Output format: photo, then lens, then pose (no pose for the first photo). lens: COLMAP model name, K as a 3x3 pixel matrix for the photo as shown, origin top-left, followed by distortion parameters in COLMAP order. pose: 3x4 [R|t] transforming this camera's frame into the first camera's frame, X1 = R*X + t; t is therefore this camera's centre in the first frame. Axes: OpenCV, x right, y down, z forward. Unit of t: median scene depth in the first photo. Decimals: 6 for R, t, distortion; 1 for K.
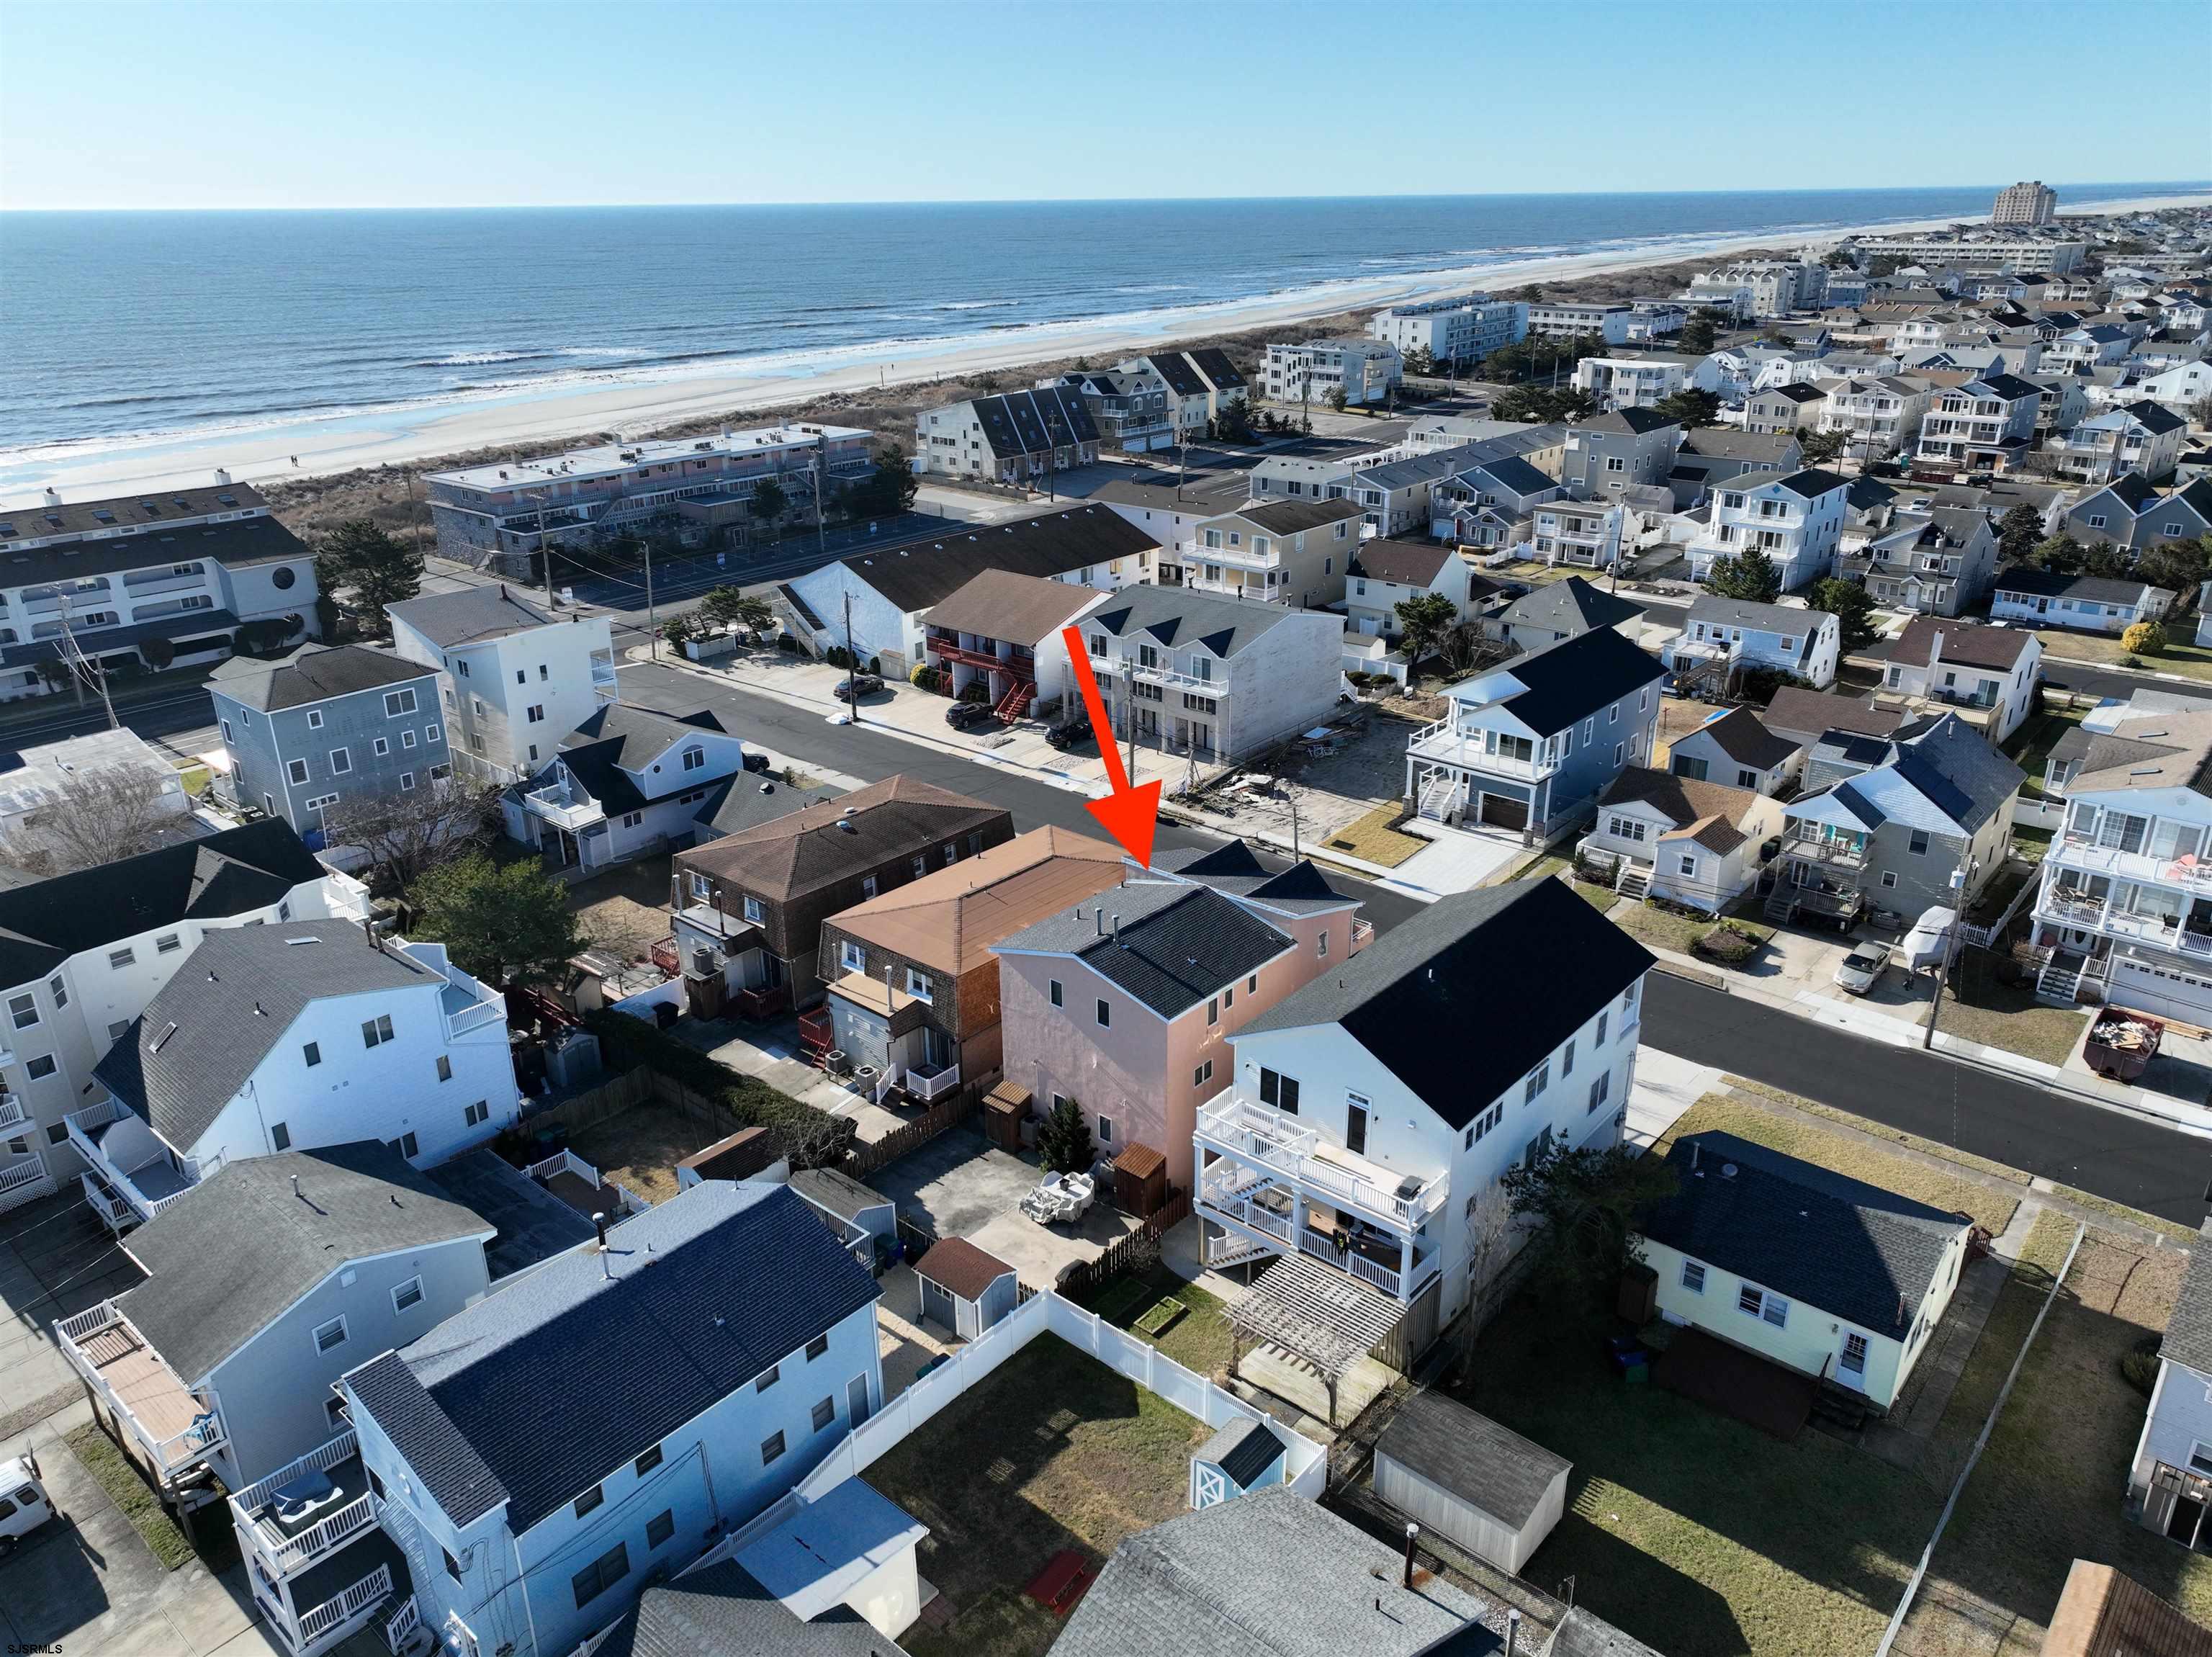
lens RADIAL K [[1554.6, 0, 1112.5], [0, 1554.6, 828.6], [0, 0, 1]] dist [0.005114, 0.008507]
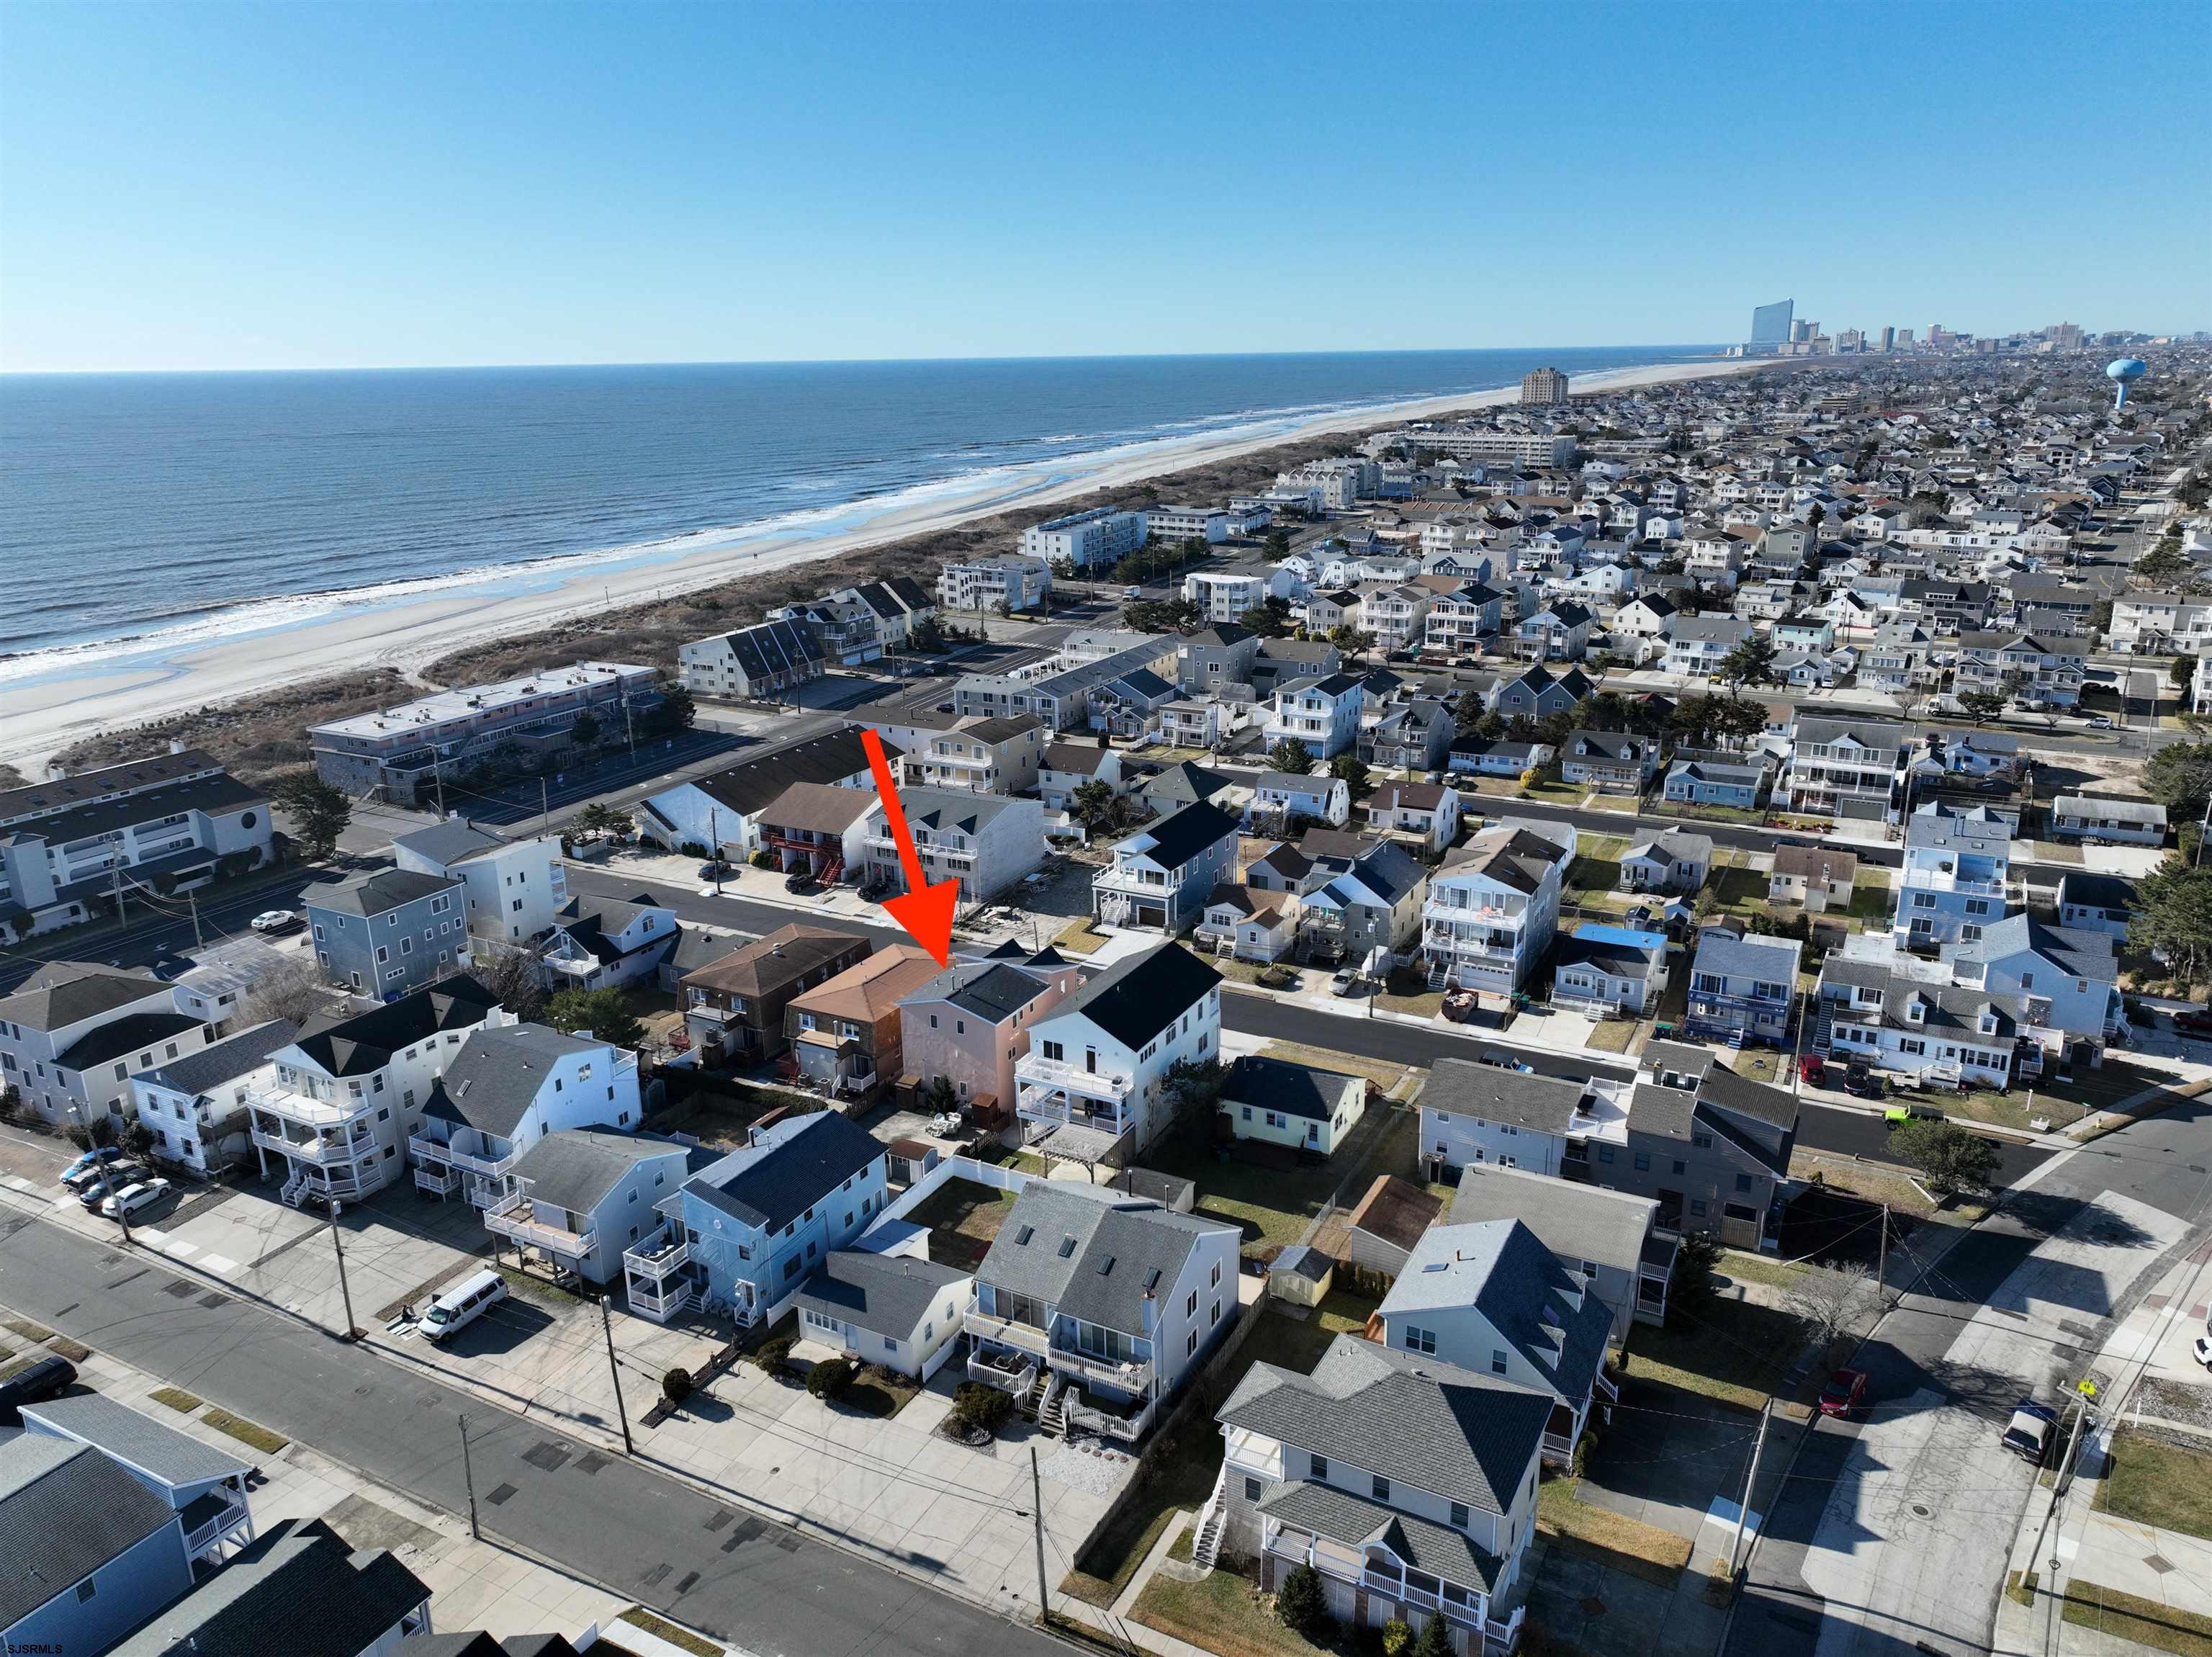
lens RADIAL K [[1554.6, 0, 1112.5], [0, 1554.6, 828.6], [0, 0, 1]] dist [0.005114, 0.008507]
pose [[0.974784, -0.069682, 0.211994, -0.121393], [0.088764, 0.992683, -0.081862, 0.025200], [-0.204738, 0.098615, 0.973836, -0.555547]]
